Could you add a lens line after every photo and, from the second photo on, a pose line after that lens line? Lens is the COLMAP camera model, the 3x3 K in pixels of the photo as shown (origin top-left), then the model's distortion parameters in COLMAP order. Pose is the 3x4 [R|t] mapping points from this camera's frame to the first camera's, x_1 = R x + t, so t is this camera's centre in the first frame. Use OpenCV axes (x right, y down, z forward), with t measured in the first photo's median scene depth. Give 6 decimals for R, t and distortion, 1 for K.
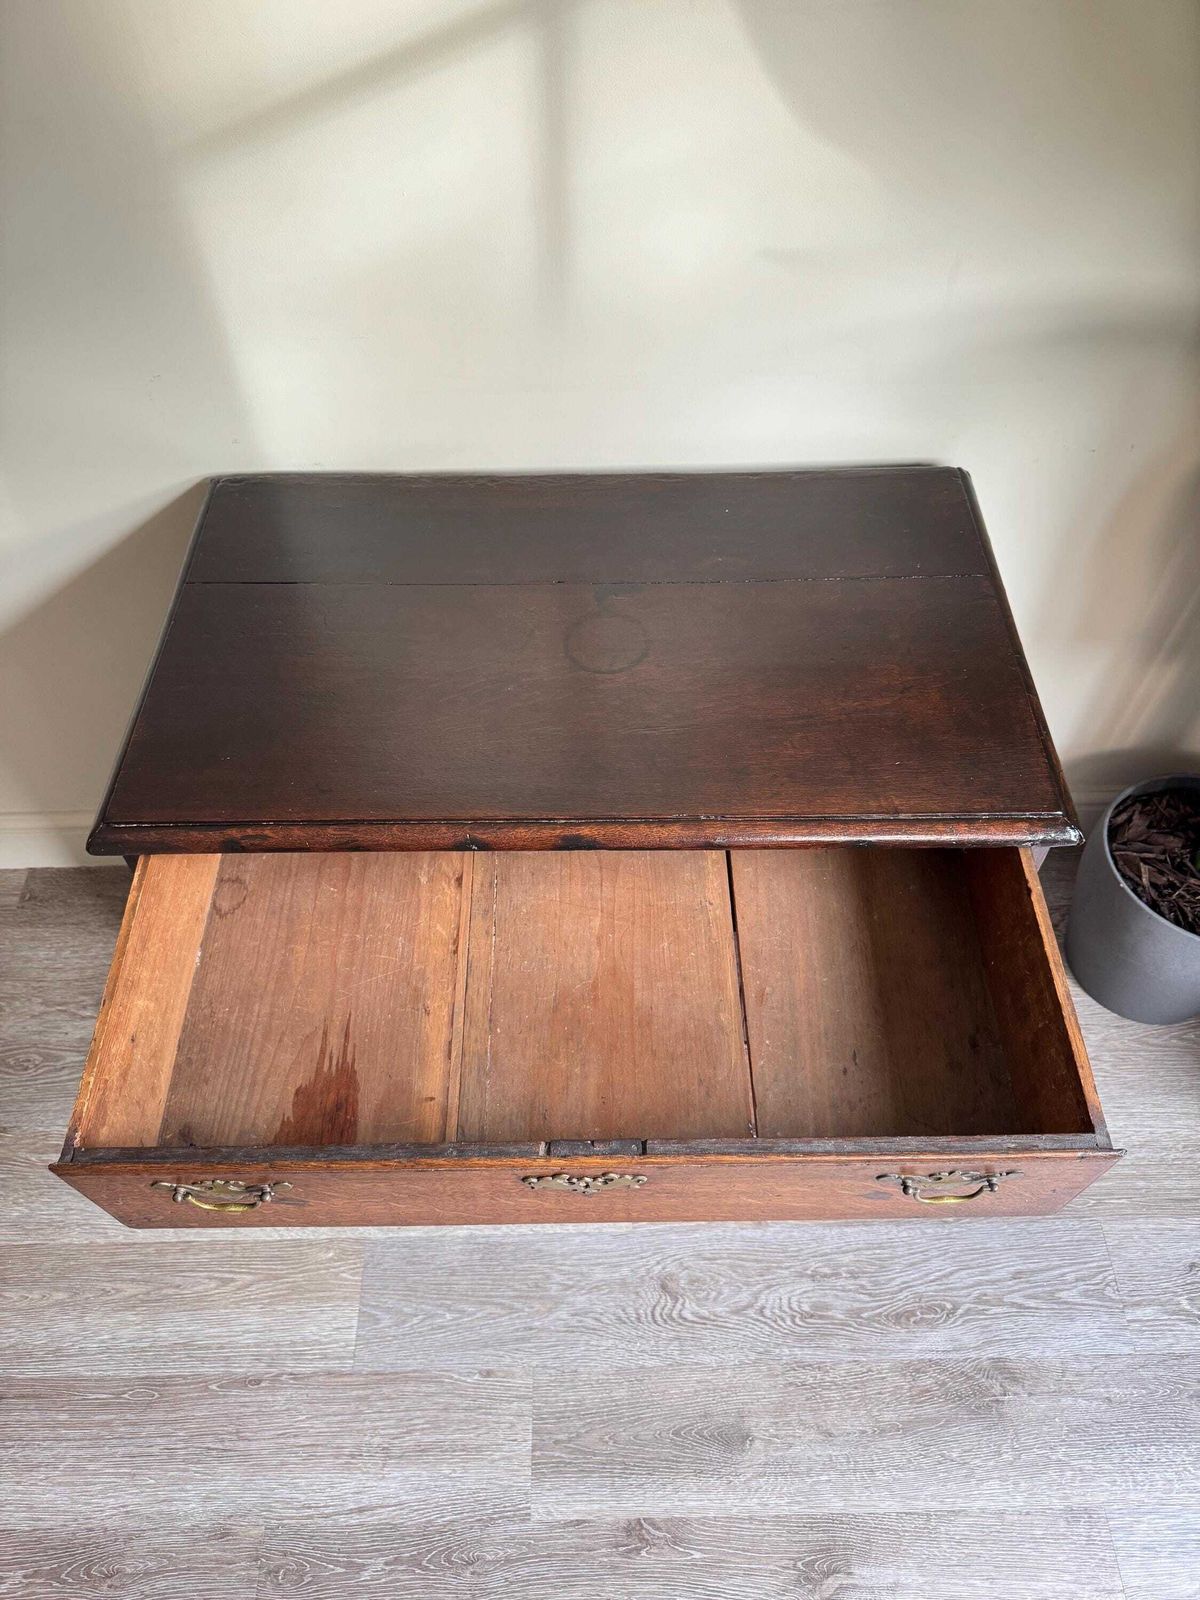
lens RADIAL K [[1142.4, 0, 610.0], [0, 1142.4, 813.3], [0, 0, 1]] dist [0.024633, -0.058454]
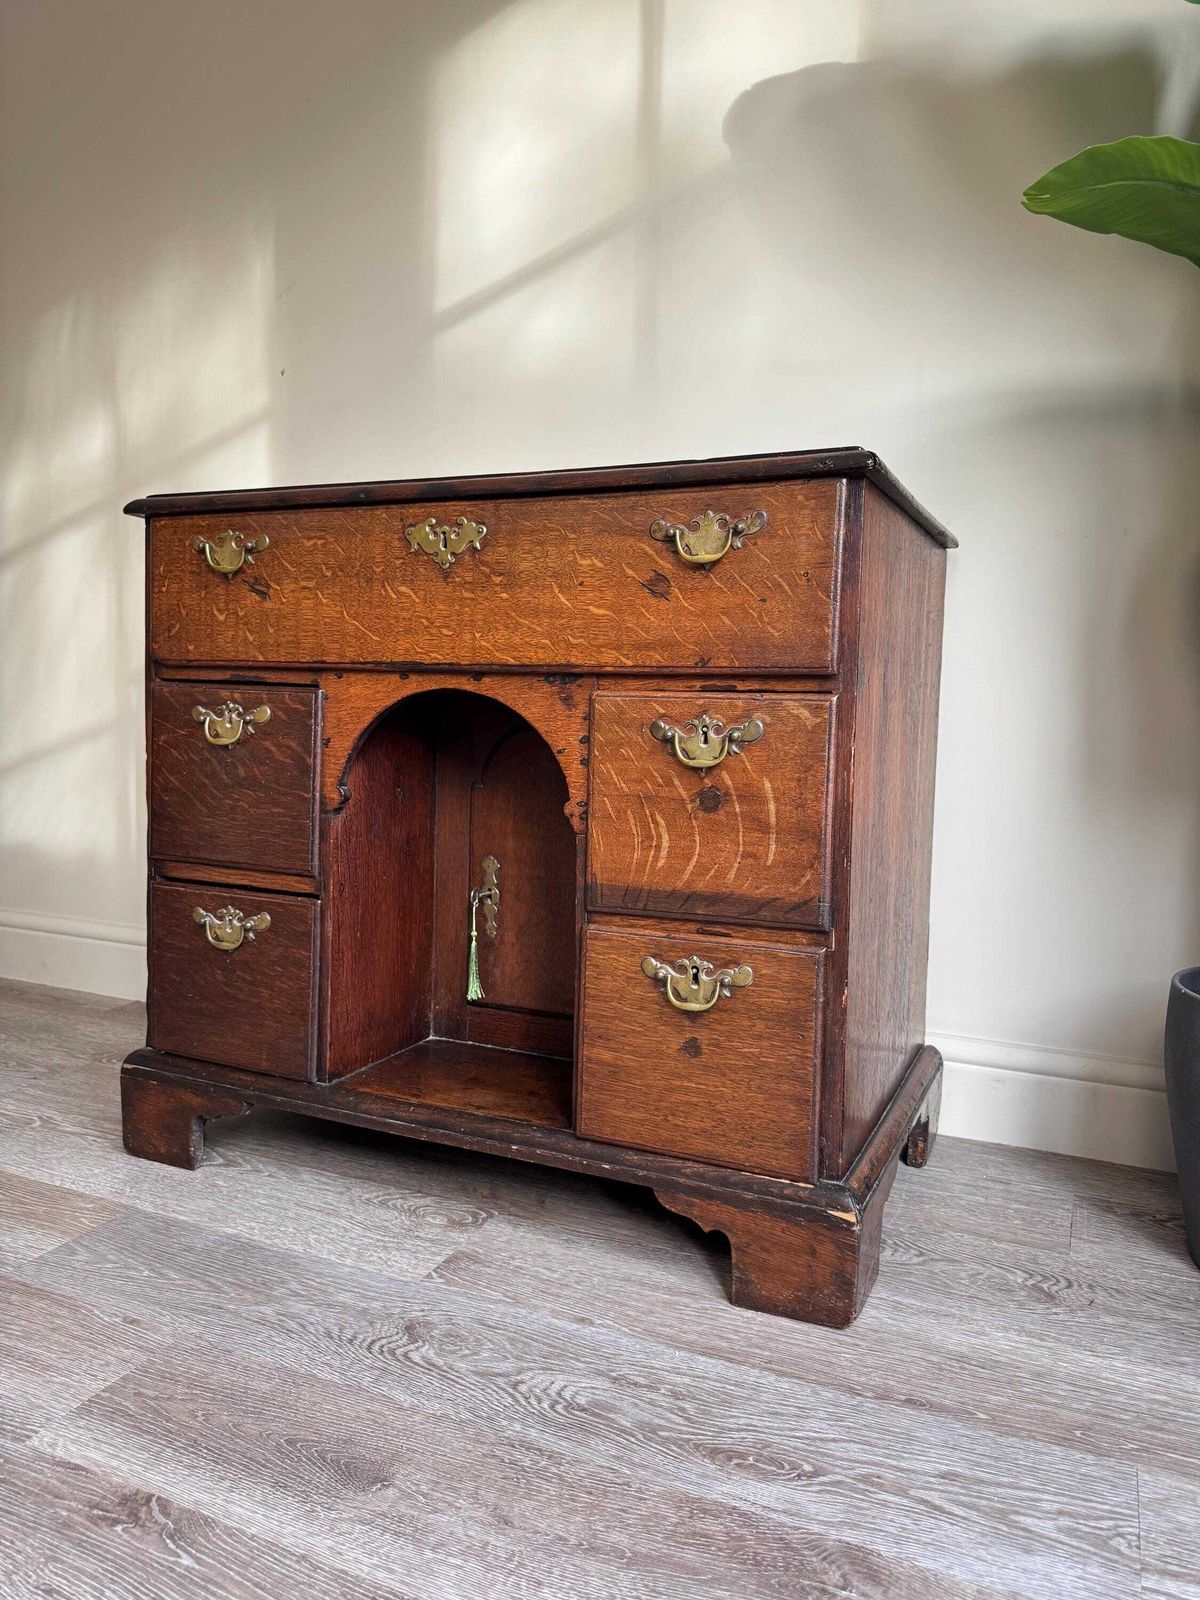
lens RADIAL K [[1142.4, 0, 612.3], [0, 1142.4, 789.8], [0, 0, 1]] dist [0.024633, -0.058454]
pose [[0.909789, 0.069323, -0.409242, 0.418246], [-0.353089, 0.647573, -0.675261, 0.632359], [0.218203, 0.758844, 0.613632, 0.373702]]
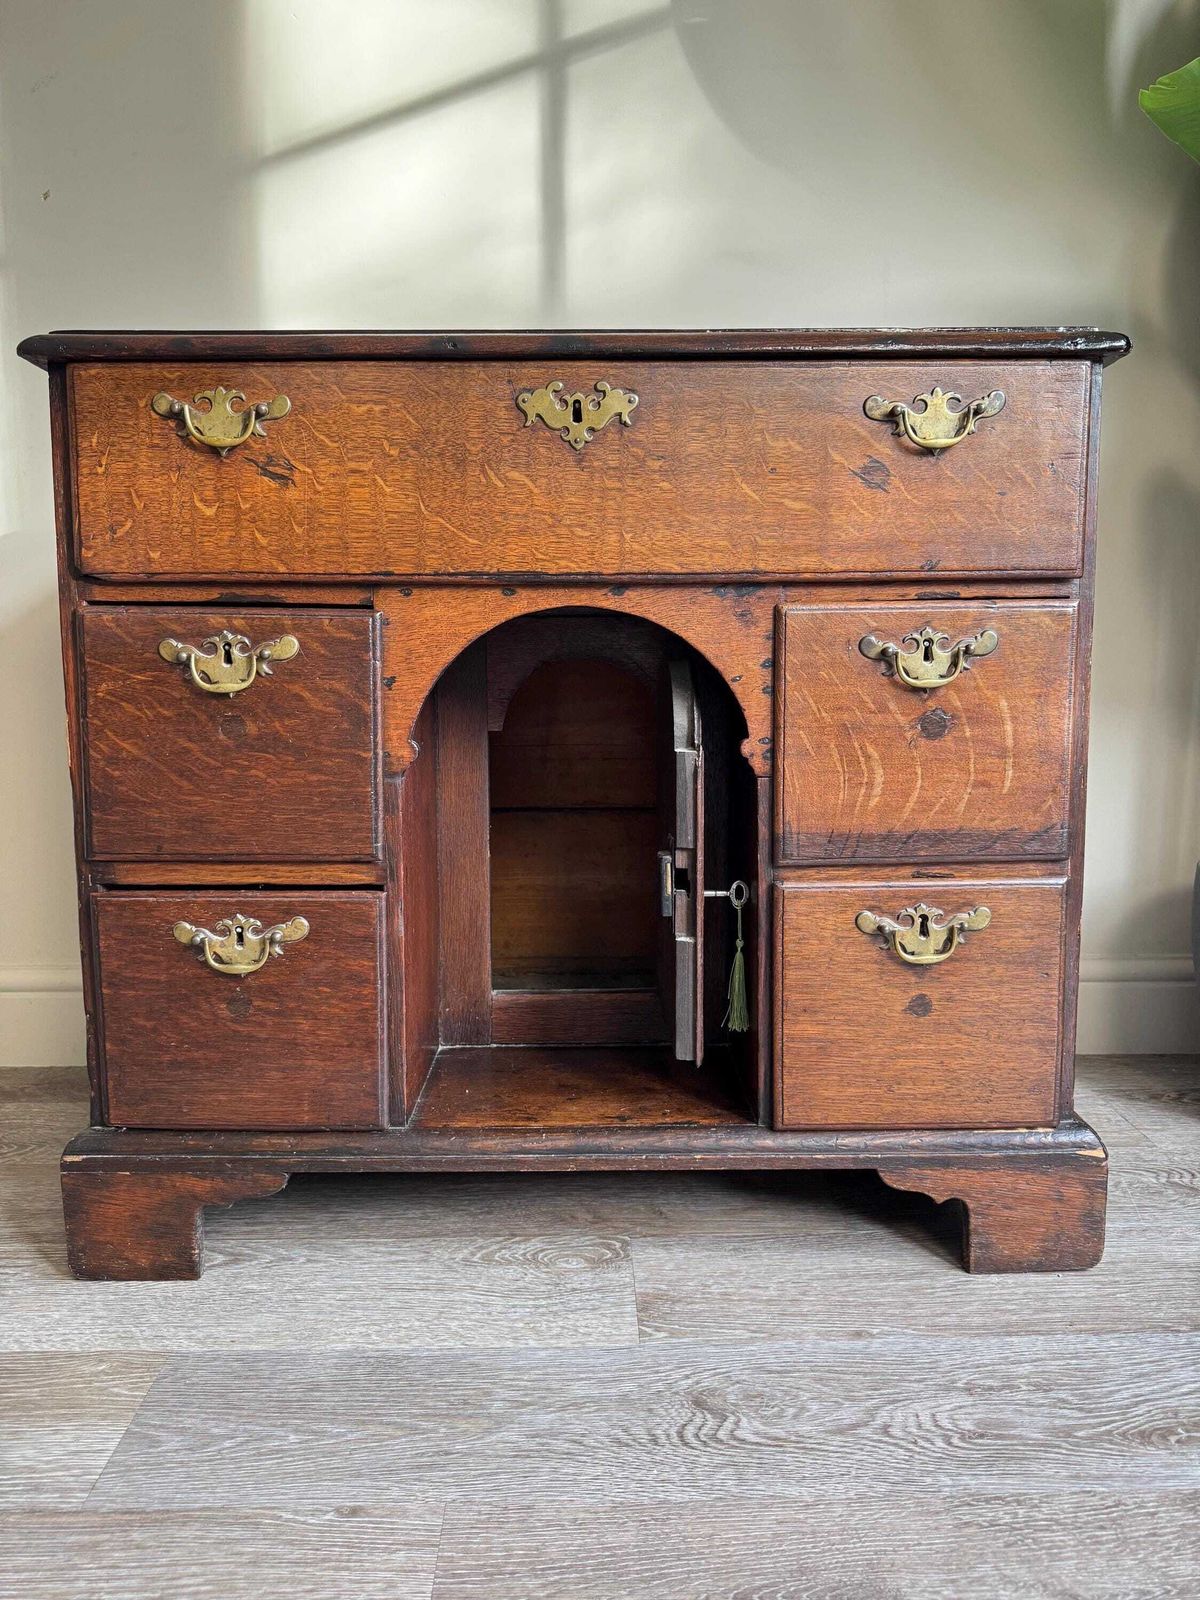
lens RADIAL K [[1129.2, 0, 603.4], [0, 1129.2, 803.3], [0, 0, 1]] dist [0.032767, -0.068374]
pose [[0.999950, 0.009490, 0.003033, -0.002678], [-0.004435, 0.696583, -0.717463, 0.610236], [-0.008921, 0.717414, 0.696590, 0.429255]]
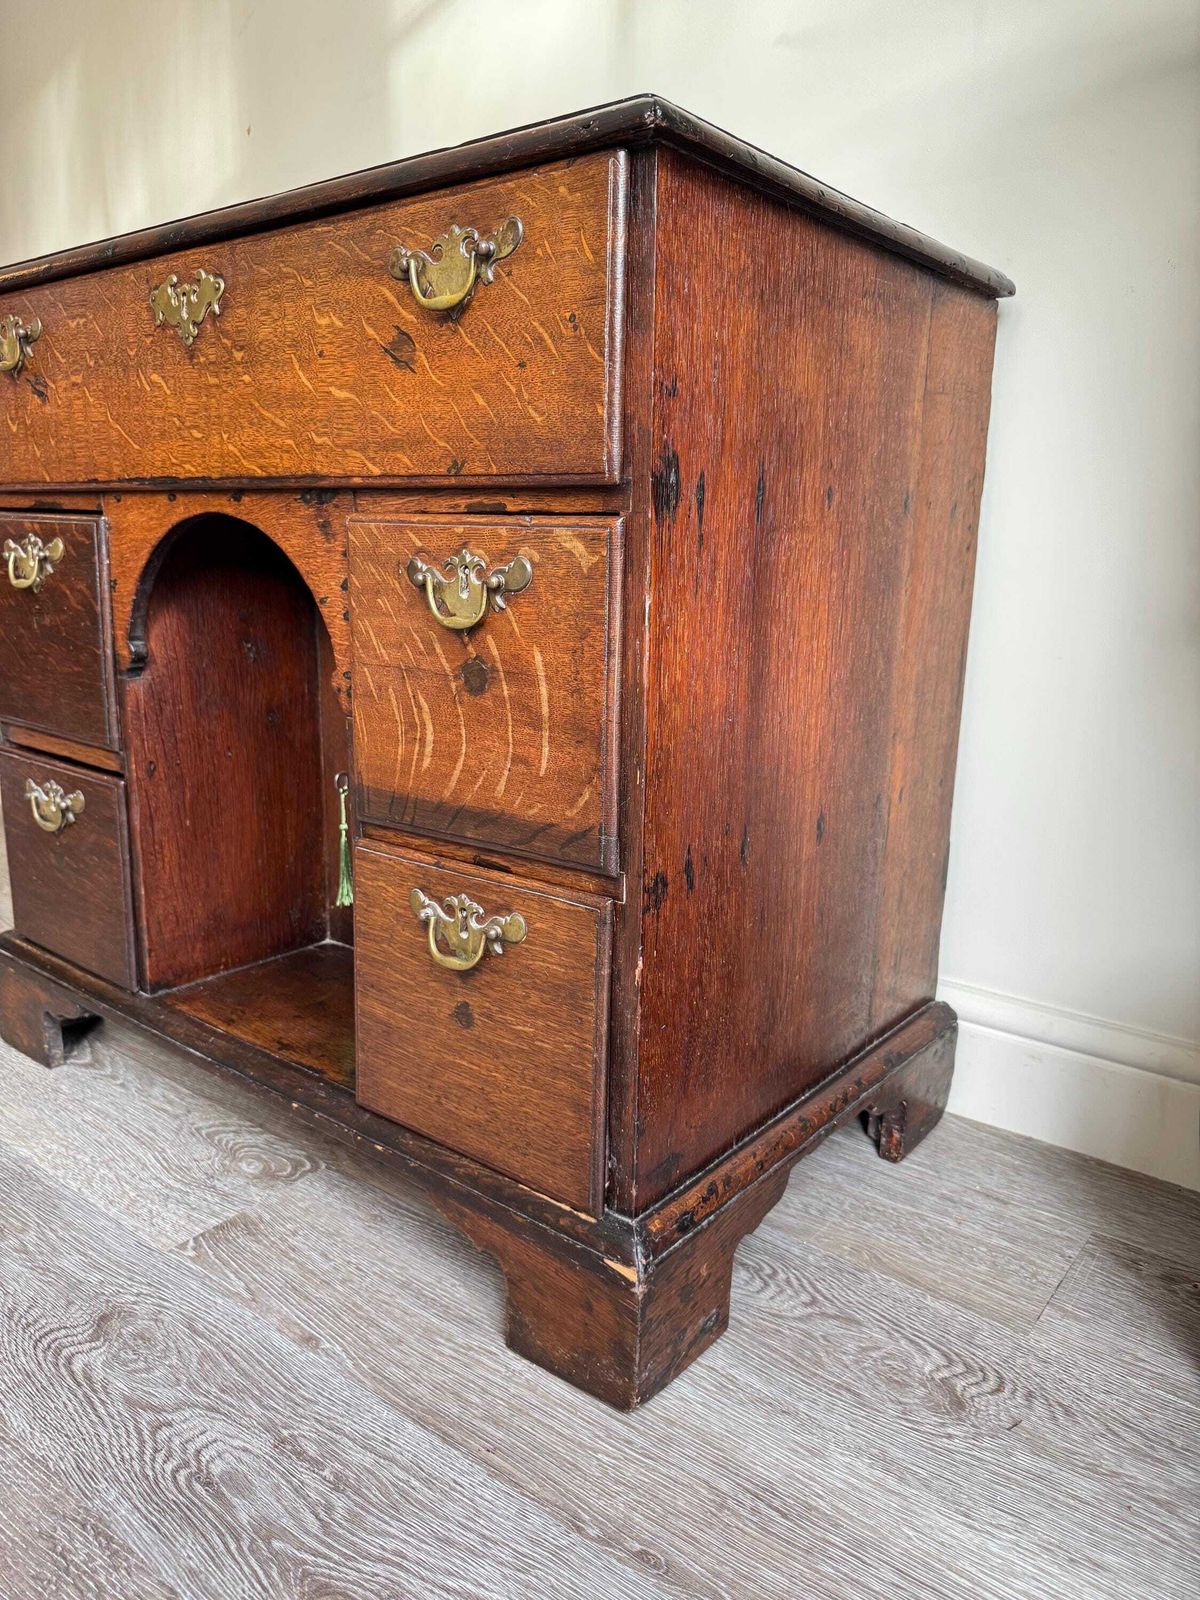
lens RADIAL K [[1142.4, 0, 615.8], [0, 1142.4, 814.2], [0, 0, 1]] dist [0.024633, -0.058454]
pose [[0.783819, 0.179085, -0.594606, 0.533920], [-0.515850, 0.720851, -0.462895, 0.371515], [0.345725, 0.669553, 0.657398, 0.568059]]
